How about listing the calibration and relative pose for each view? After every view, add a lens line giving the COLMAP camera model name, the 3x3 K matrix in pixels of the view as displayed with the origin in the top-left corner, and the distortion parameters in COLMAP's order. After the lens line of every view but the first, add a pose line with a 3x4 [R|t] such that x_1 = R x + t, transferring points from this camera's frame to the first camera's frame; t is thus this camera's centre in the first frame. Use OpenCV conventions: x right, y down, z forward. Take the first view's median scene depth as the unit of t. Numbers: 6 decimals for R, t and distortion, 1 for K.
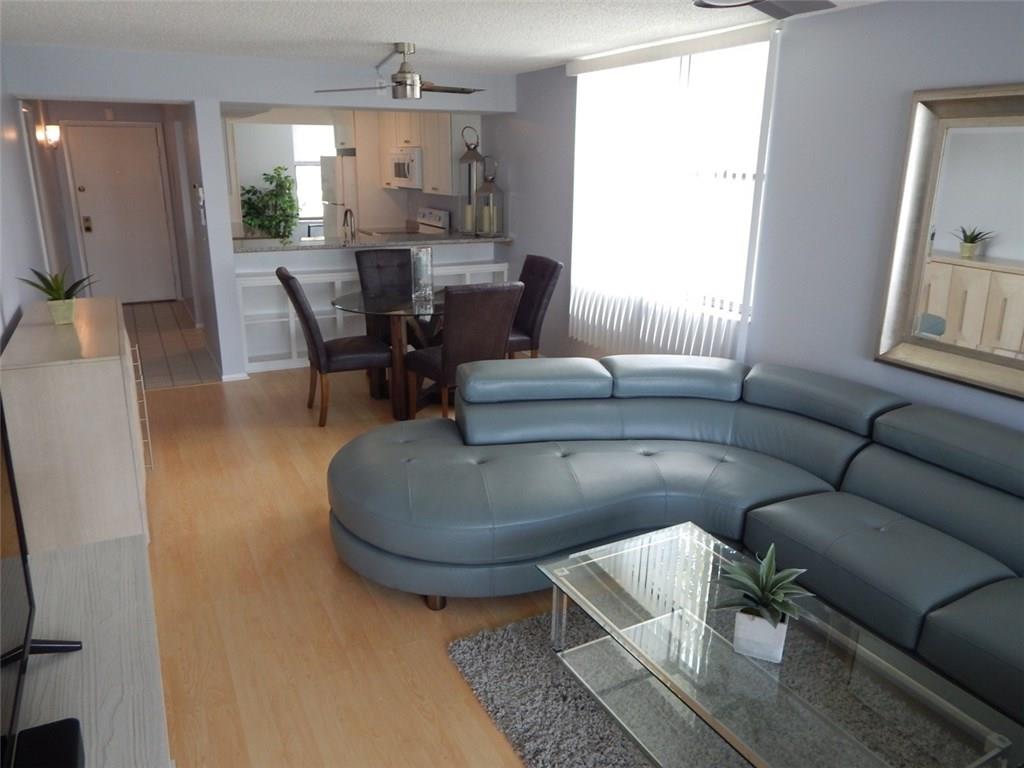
lens RADIAL K [[751.1, 0, 508.1], [0, 751.1, 383.9], [0, 0, 1]] dist [-0.005004, 0.001978]
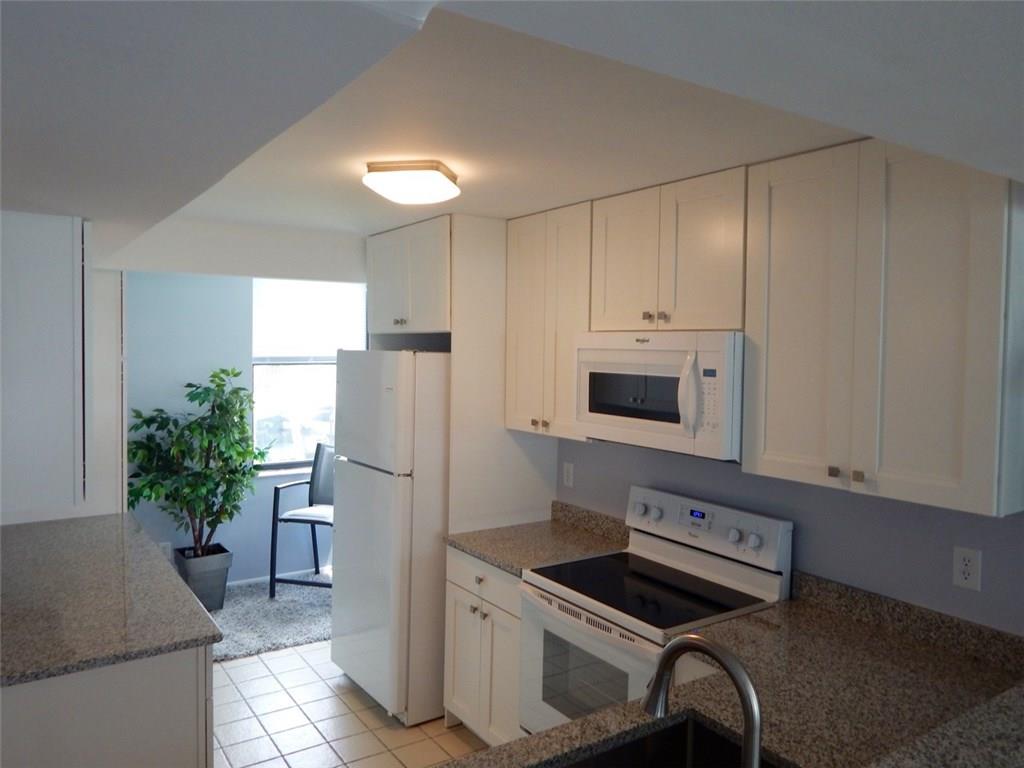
lens RADIAL K [[751.1, 0, 514.9], [0, 751.1, 384.4], [0, 0, 1]] dist [-0.005004, 0.001978]
pose [[0.991526, -0.000358, 0.129908, -0.184676], [0.030899, 0.971949, -0.233155, -0.164987], [-0.126180, 0.235193, 0.963723, 0.527199]]
